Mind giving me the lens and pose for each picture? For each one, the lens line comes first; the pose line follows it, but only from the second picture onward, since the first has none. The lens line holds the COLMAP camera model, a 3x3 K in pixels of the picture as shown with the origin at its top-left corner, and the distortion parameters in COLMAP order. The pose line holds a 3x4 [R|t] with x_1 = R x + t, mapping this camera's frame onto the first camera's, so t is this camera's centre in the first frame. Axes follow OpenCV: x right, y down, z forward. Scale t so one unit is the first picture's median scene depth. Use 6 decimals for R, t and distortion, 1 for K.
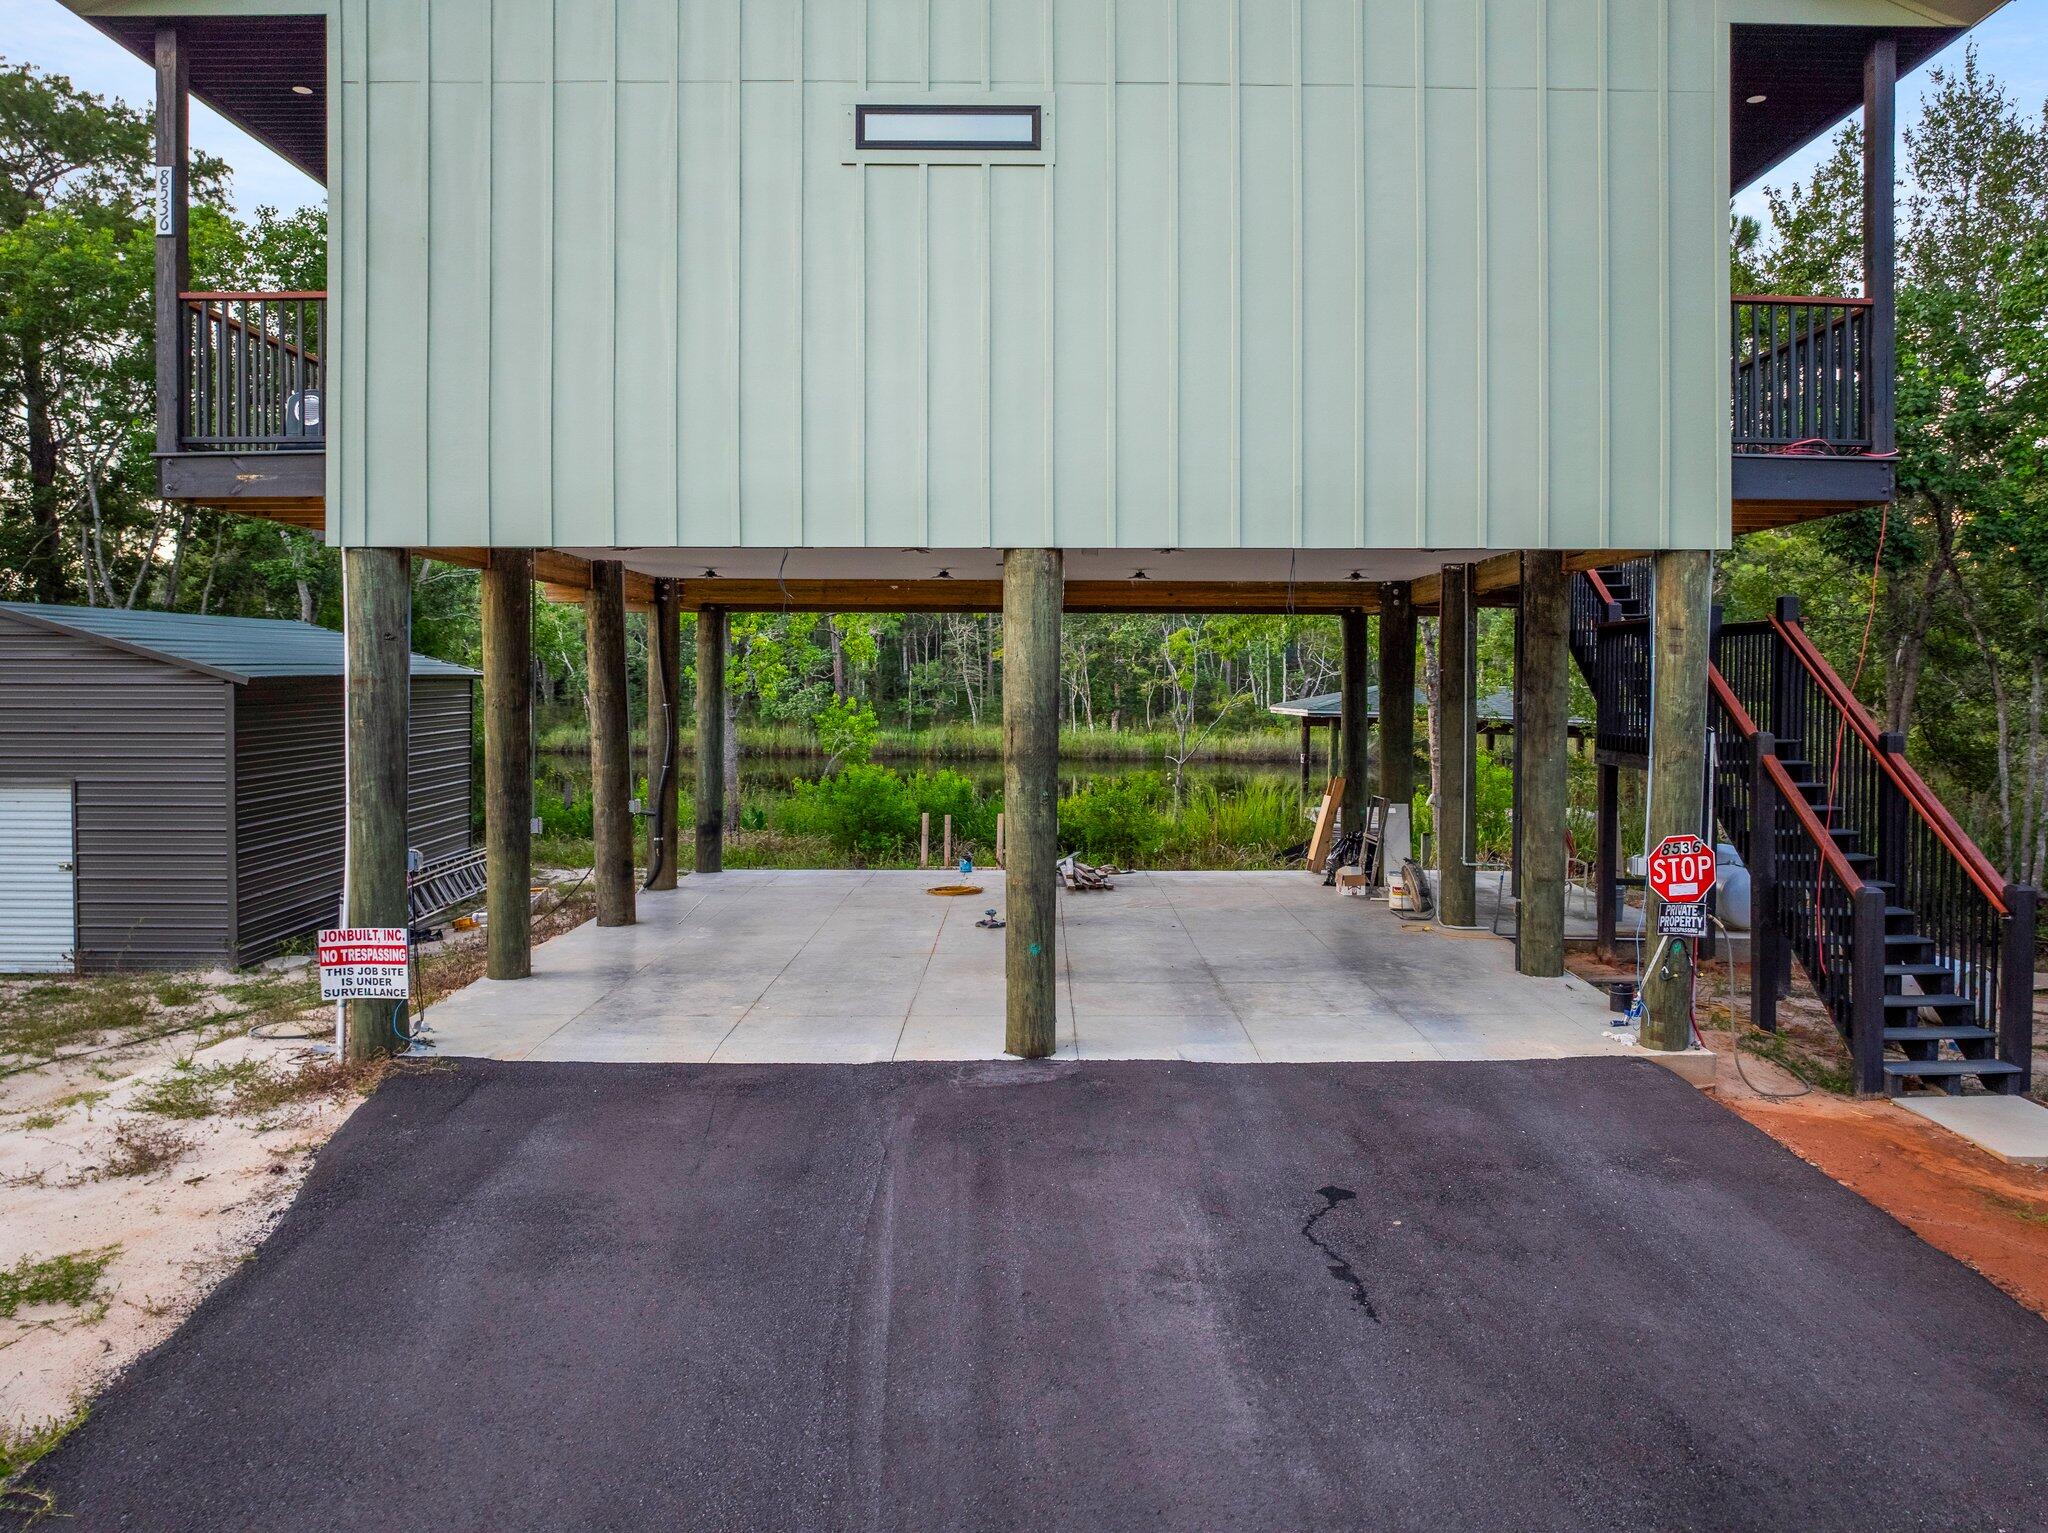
lens RADIAL K [[1438.5, 0, 1028.6], [0, 1438.5, 721.0], [0, 0, 1]] dist [-0.030603, 0.004824]
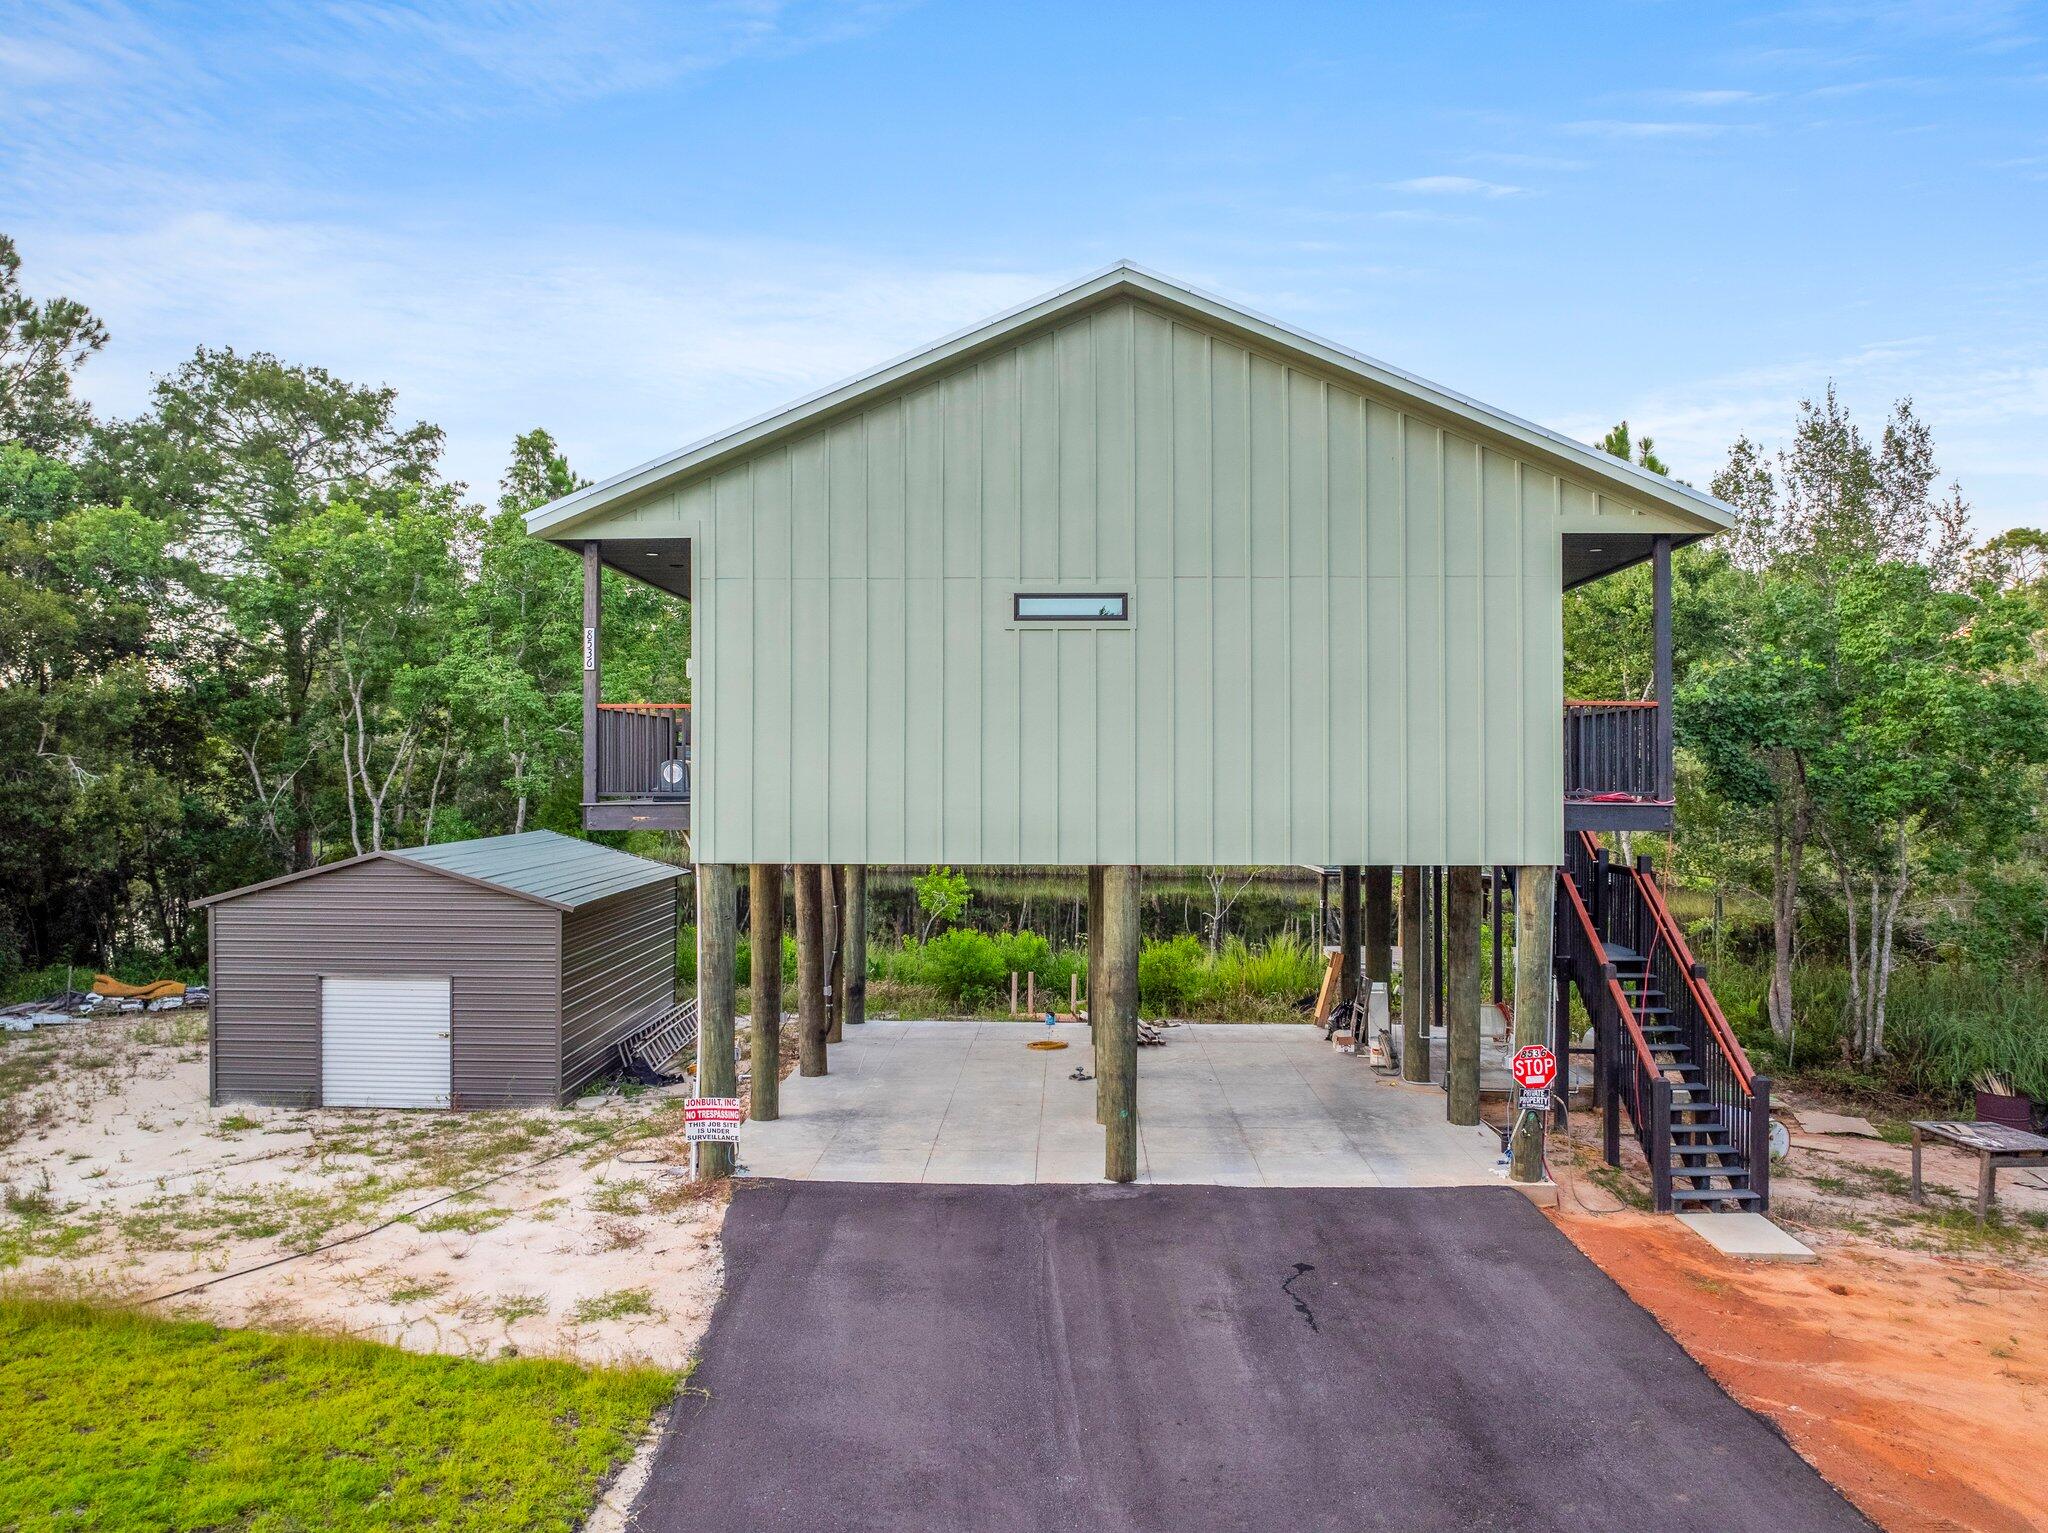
lens RADIAL K [[1435.3, 0, 997.3], [0, 1435.3, 761.8], [0, 0, 1]] dist [-0.031130, -0.002047]
pose [[0.998921, -0.000337, -0.046449, -0.062821], [-0.001125, 0.999505, -0.031450, -0.184217], [0.046437, 0.031468, 0.998425, -0.617632]]
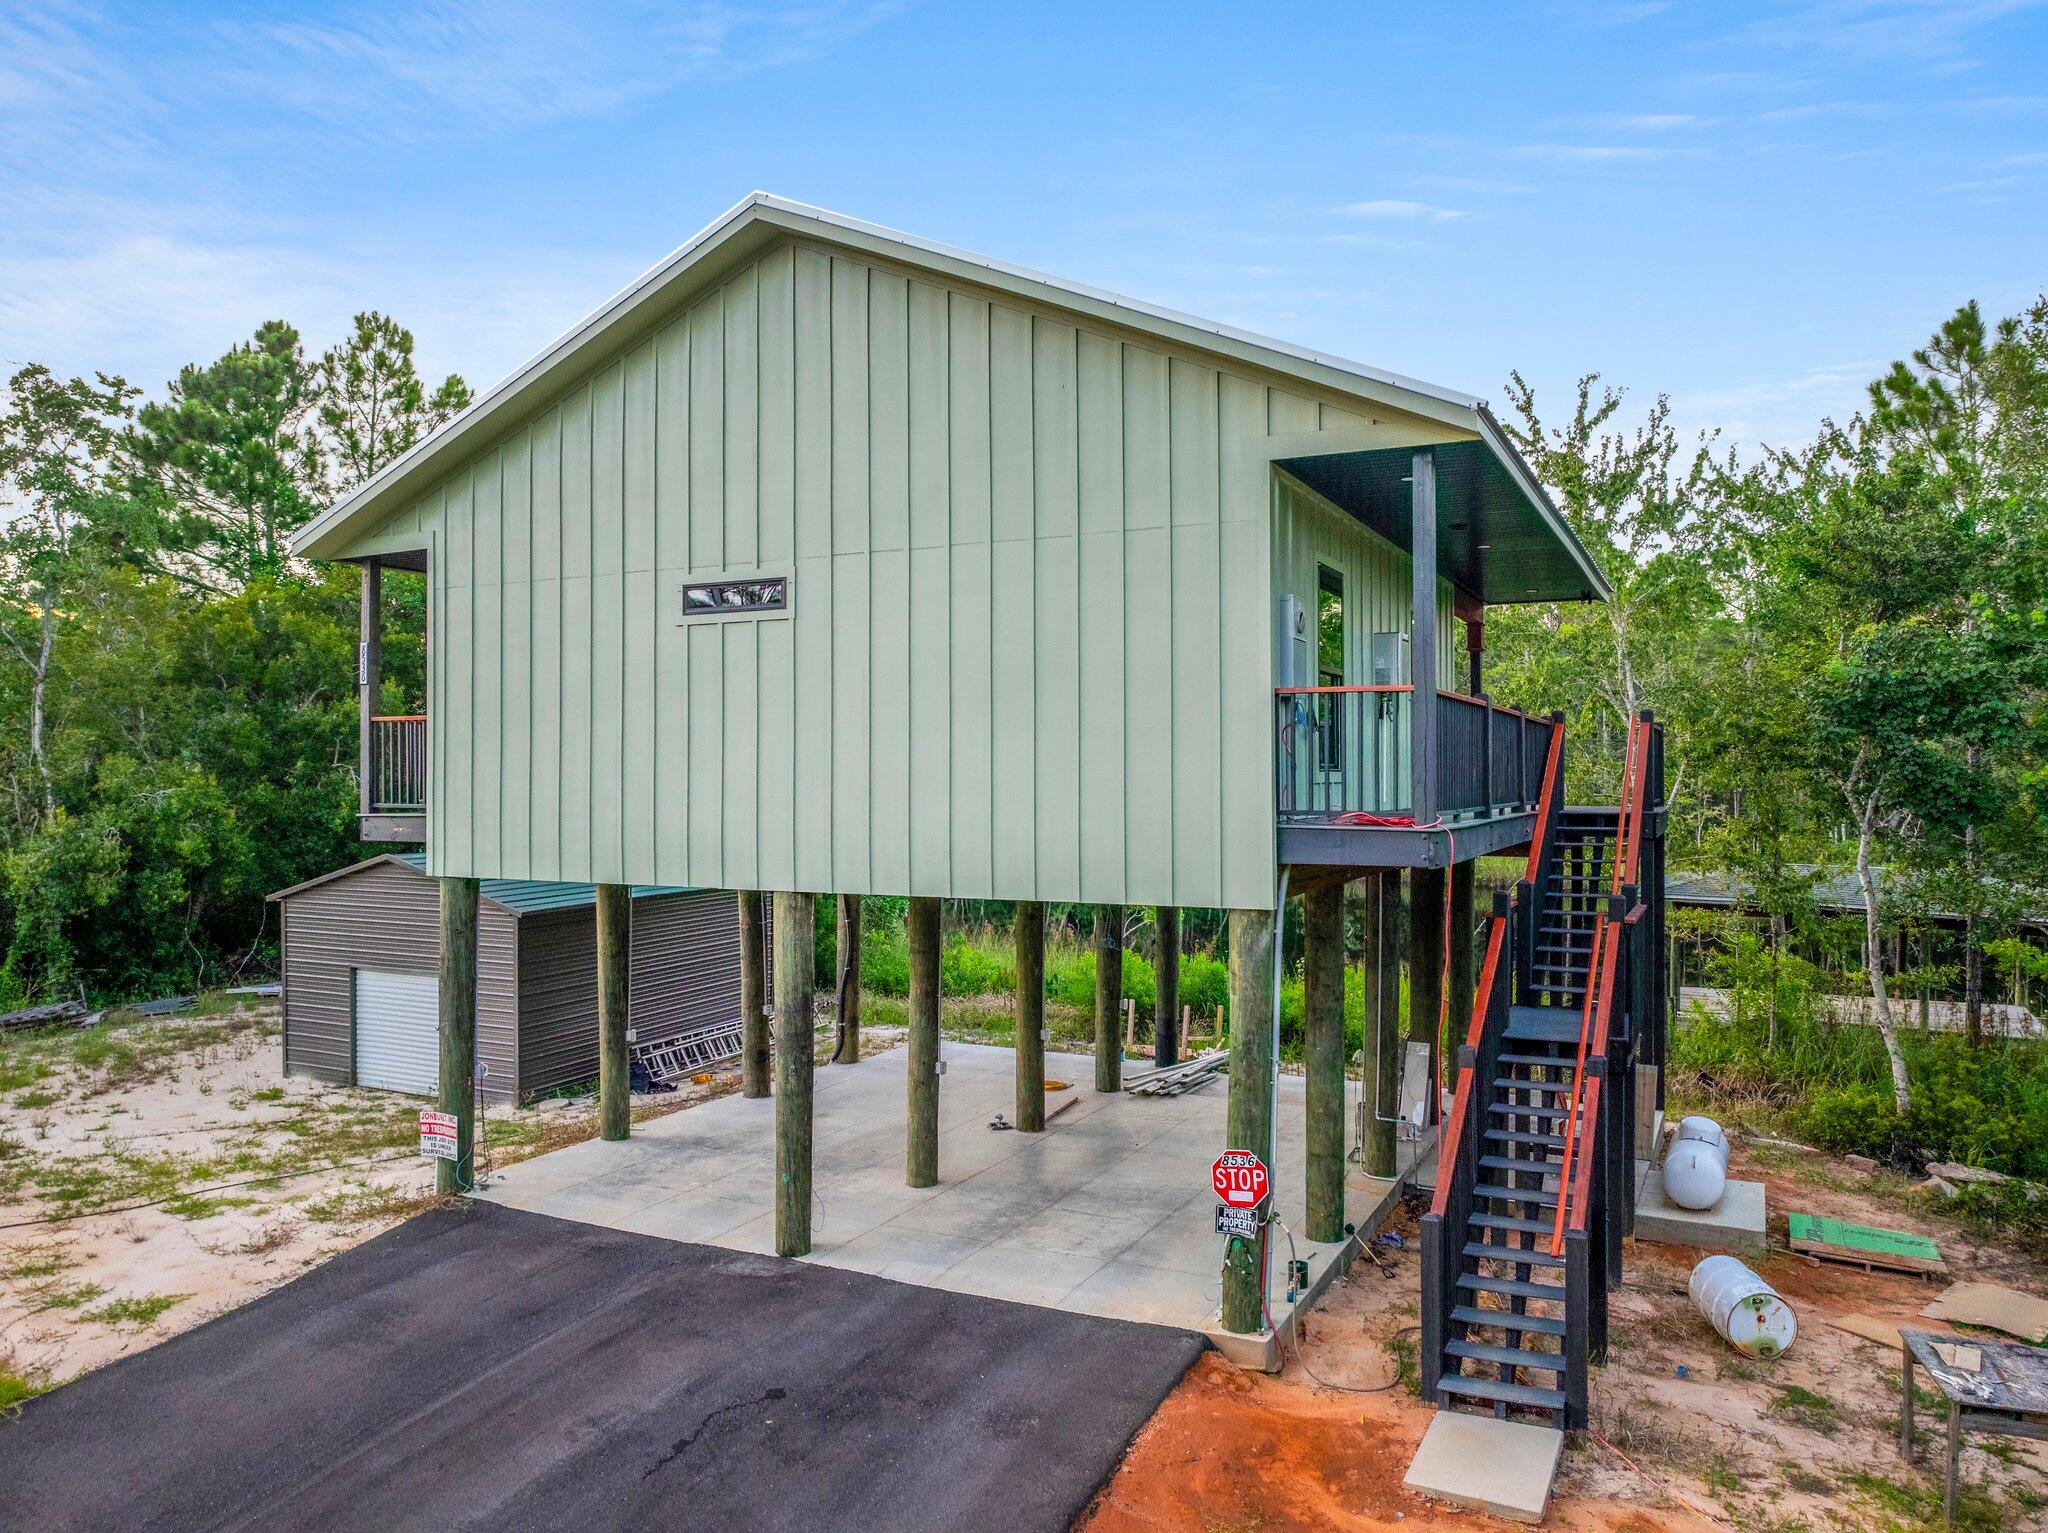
lens RADIAL K [[1430.1, 0, 1024.0], [0, 1430.1, 766.5], [0, 0, 1]] dist [-0.064695, 0.044823]
pose [[0.891809, -0.006816, -0.452360, 0.835721], [-0.006890, 0.999566, -0.028644, -0.202204], [0.452359, 0.028662, 0.891375, -0.133027]]
